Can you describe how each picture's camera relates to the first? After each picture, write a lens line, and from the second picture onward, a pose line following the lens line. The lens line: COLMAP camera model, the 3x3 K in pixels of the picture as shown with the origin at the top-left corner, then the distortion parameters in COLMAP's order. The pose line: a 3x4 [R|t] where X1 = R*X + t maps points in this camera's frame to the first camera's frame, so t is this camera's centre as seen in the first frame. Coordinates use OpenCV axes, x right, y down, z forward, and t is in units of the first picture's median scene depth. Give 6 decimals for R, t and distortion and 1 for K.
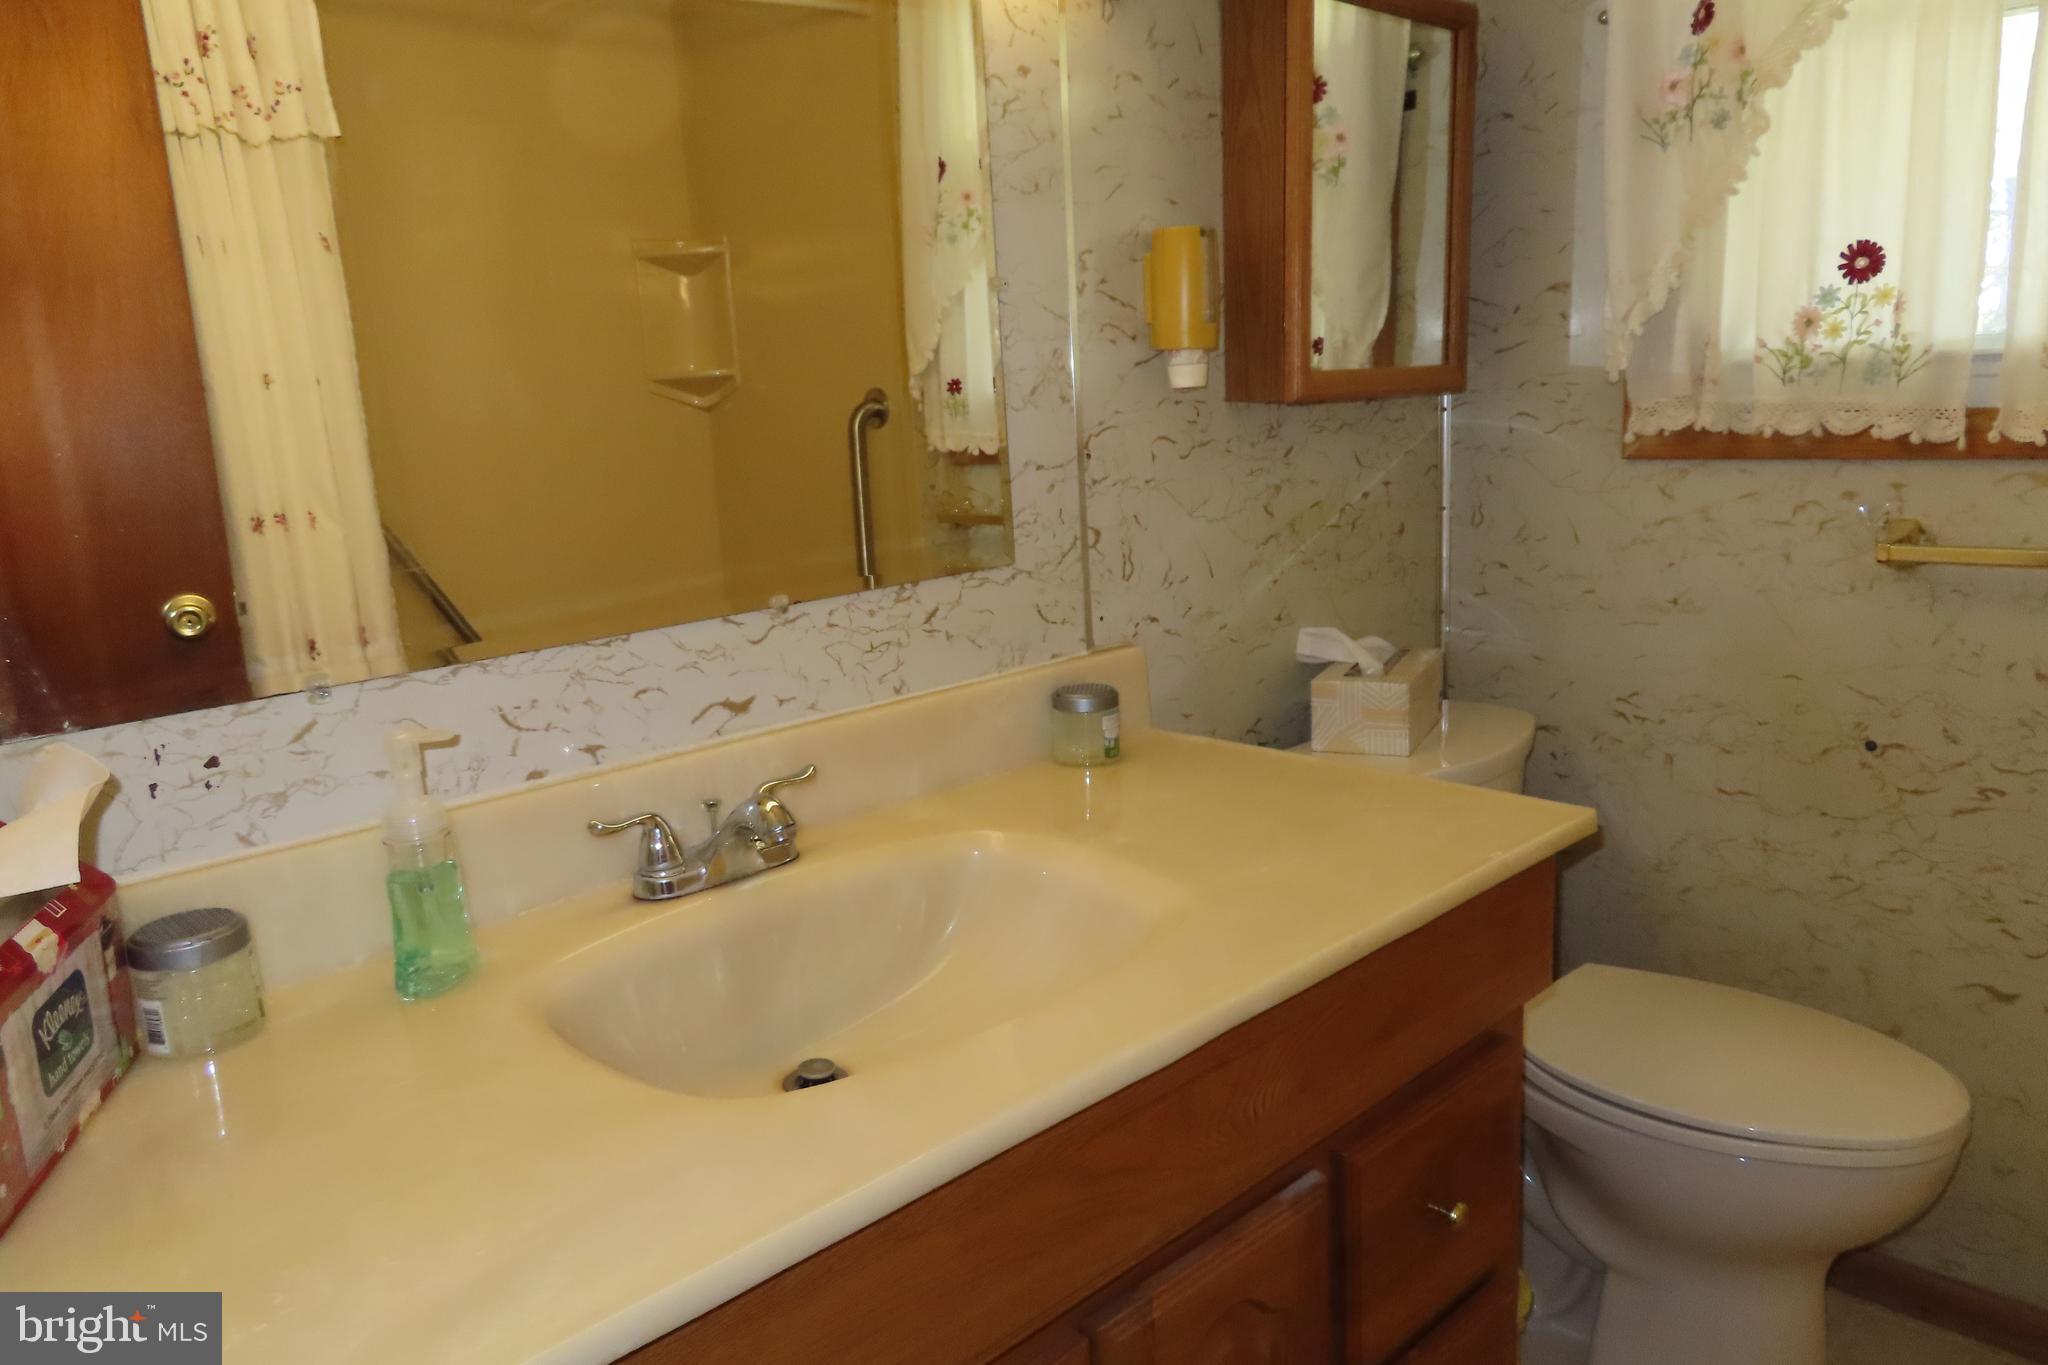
lens RADIAL K [[1455.0, 0, 1031.7], [0, 1455.0, 684.7], [0, 0, 1]] dist [-0.004157, -0.001848]
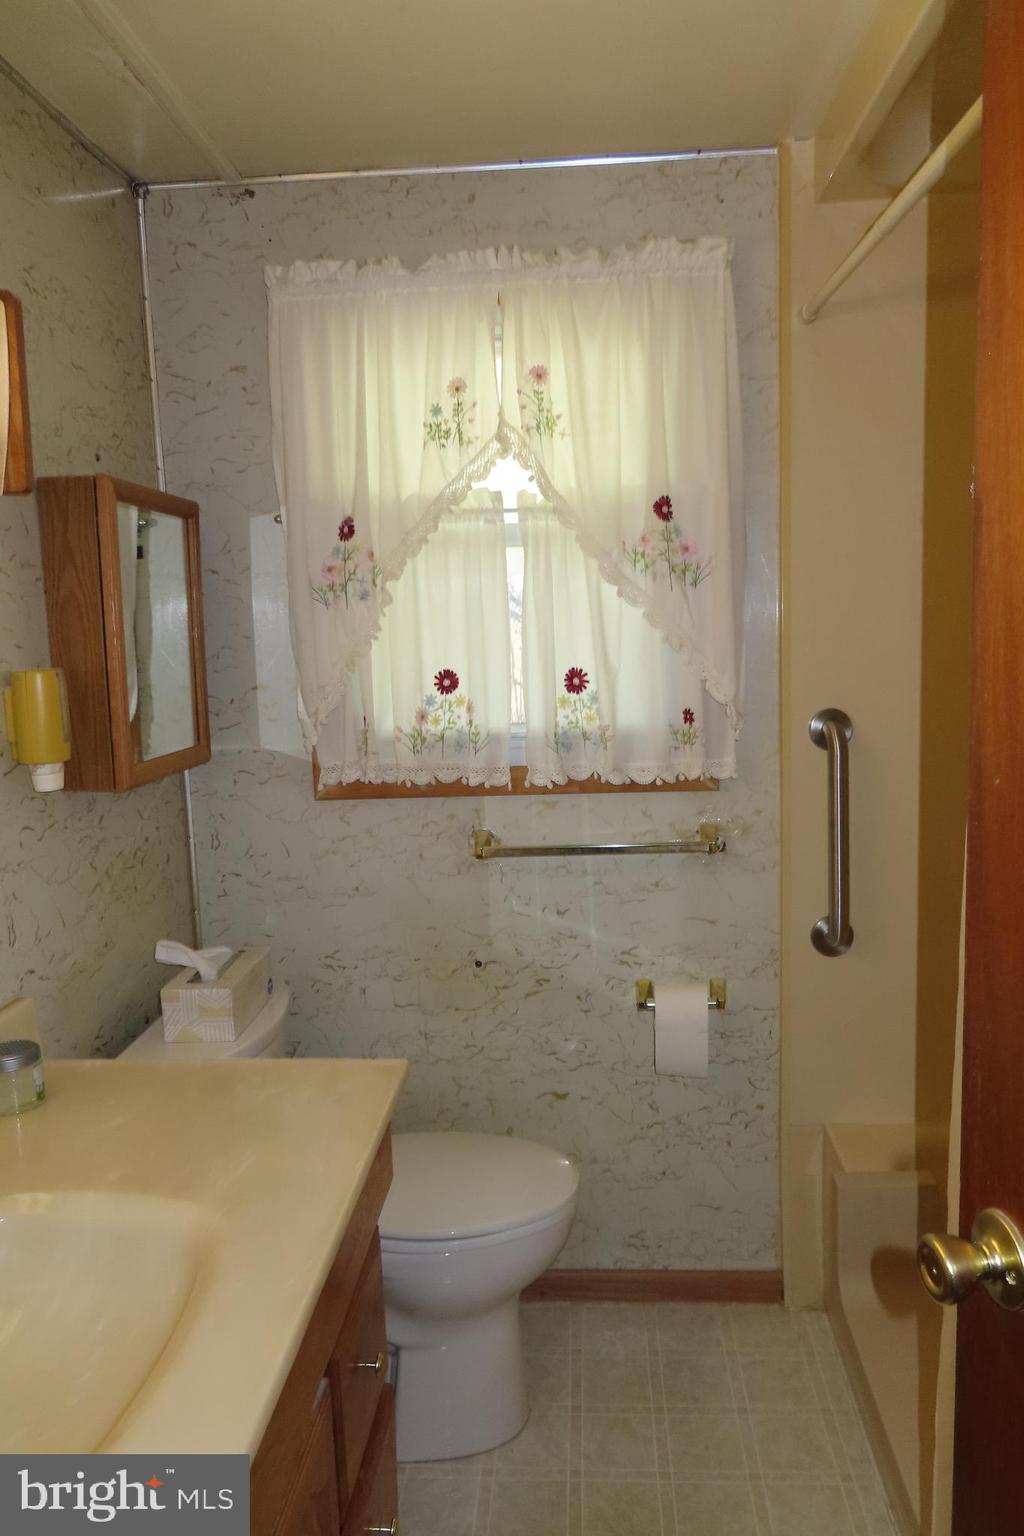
lens RADIAL K [[1091.3, 0, 506.9], [0, 1091.3, 785.2], [0, 0, 1]] dist [-0.004157, -0.001848]
pose [[0.758858, -0.074230, 0.647012, -0.196401], [0.133500, 0.990116, -0.042983, -0.106790], [-0.637426, 0.118994, 0.761267, 0.008819]]
